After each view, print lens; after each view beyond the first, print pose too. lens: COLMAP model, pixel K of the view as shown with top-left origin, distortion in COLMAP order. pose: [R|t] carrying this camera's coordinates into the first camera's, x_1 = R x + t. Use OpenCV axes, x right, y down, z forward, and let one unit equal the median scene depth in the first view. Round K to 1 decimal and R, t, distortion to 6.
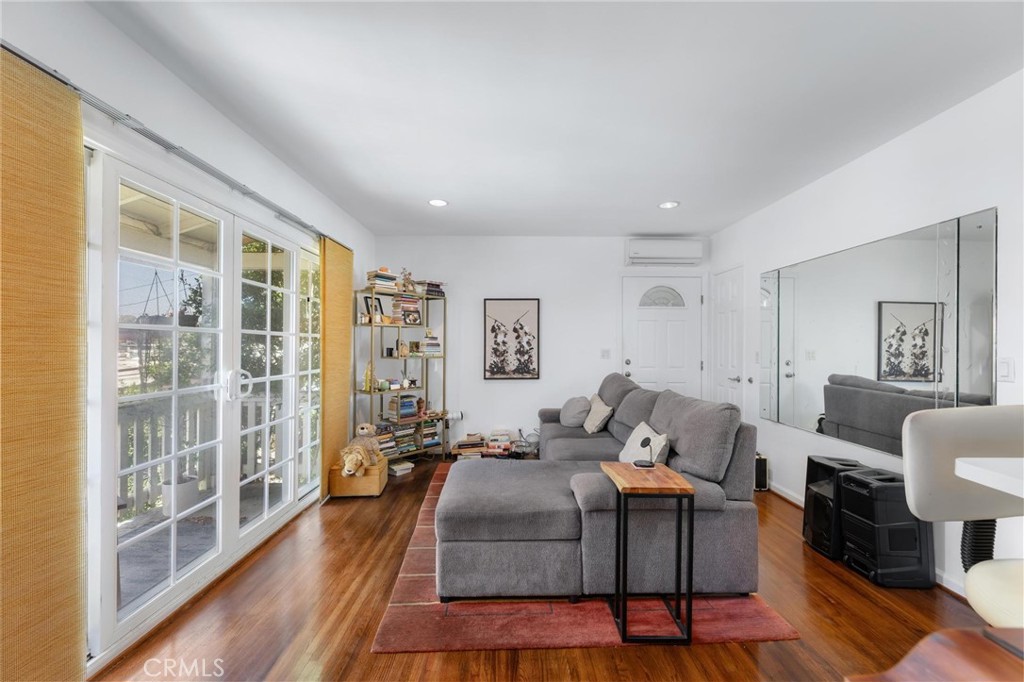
lens RADIAL K [[431.4, 0, 512.0], [0, 431.4, 341.0], [0, 0, 1]] dist [0.000203, 0.000020]
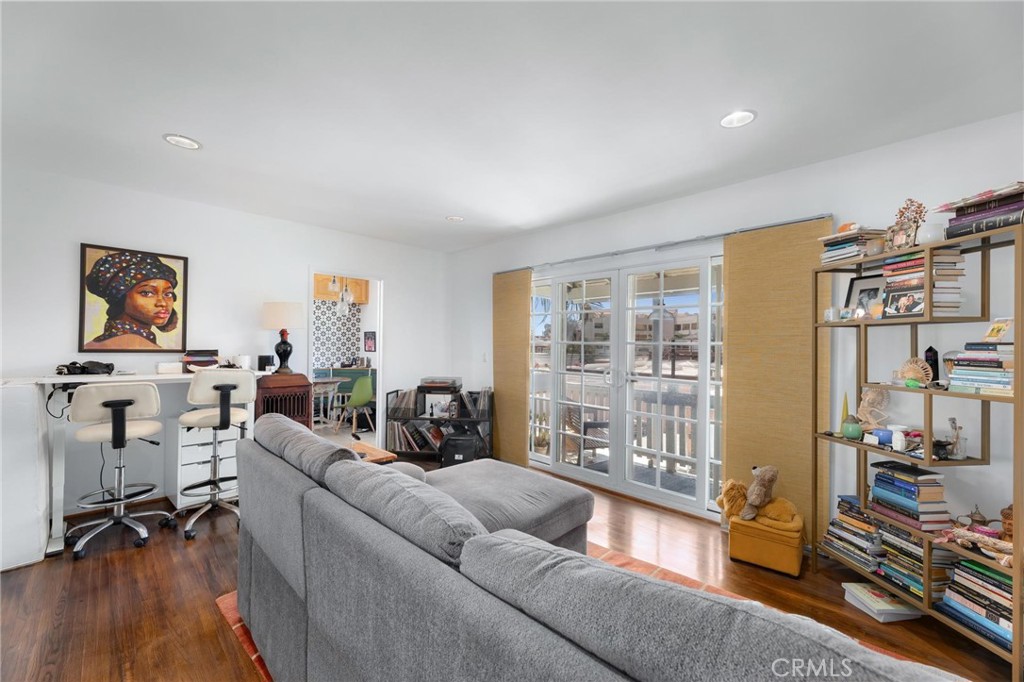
lens RADIAL K [[411.5, 0, 512.0], [0, 411.5, 341.0], [0, 0, 1]] dist [-0.000166, -0.000077]
pose [[-0.717971, -0.018186, -0.695835, 0.383112], [-0.007273, 0.999800, -0.018625, -0.000948], [0.696035, -0.008311, -0.717960, 1.030794]]
